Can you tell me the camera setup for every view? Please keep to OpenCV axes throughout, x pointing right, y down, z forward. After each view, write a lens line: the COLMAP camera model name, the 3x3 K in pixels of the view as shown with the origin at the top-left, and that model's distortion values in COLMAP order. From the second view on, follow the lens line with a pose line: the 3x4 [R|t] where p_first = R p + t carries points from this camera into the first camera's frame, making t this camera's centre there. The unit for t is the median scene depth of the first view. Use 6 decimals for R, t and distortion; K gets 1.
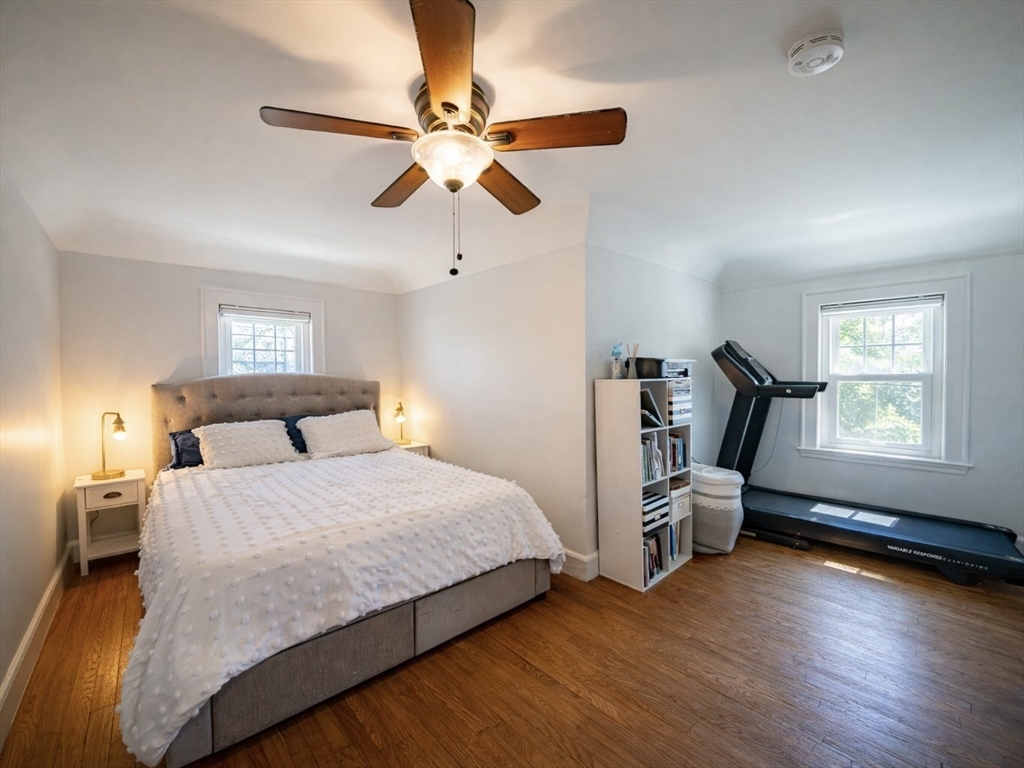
lens RADIAL K [[411.4, 0, 532.5], [0, 411.4, 385.0], [0, 0, 1]] dist [0.000778, 0.000067]
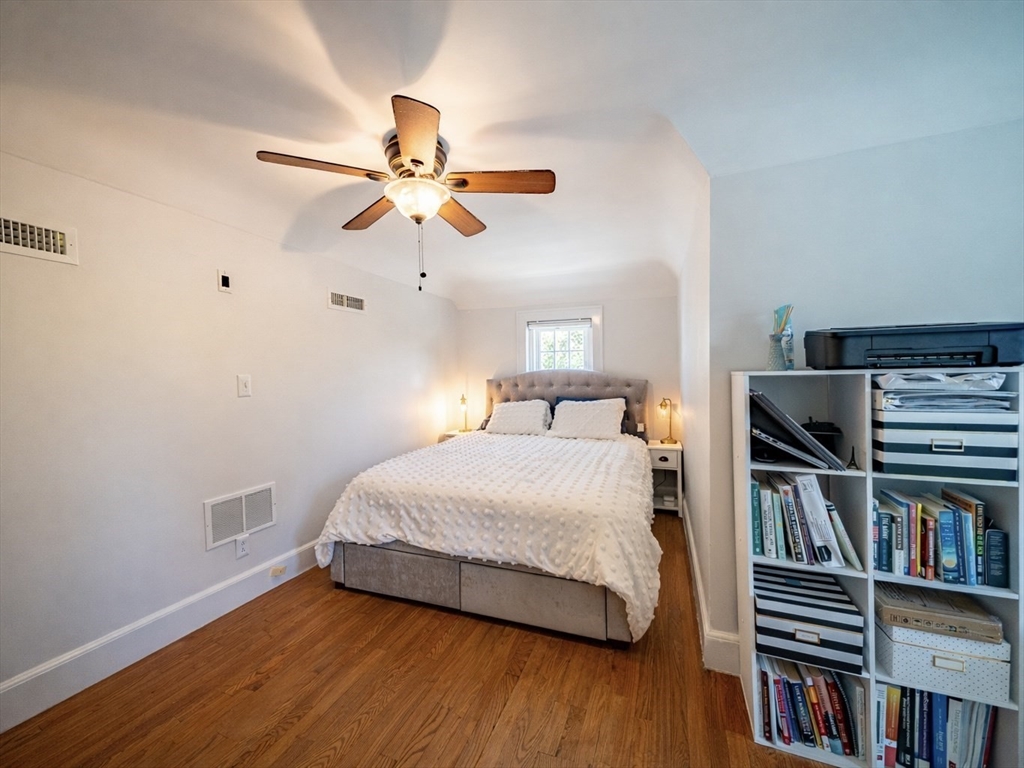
lens RADIAL K [[410.9, 0, 513.1], [0, 410.9, 368.8], [0, 0, 1]] dist [0.024012, 0.000025]
pose [[0.459523, -0.006607, -0.888141, 0.632632], [-0.009979, 0.999871, -0.012601, -0.014409], [0.888110, 0.014653, 0.459398, 0.423374]]
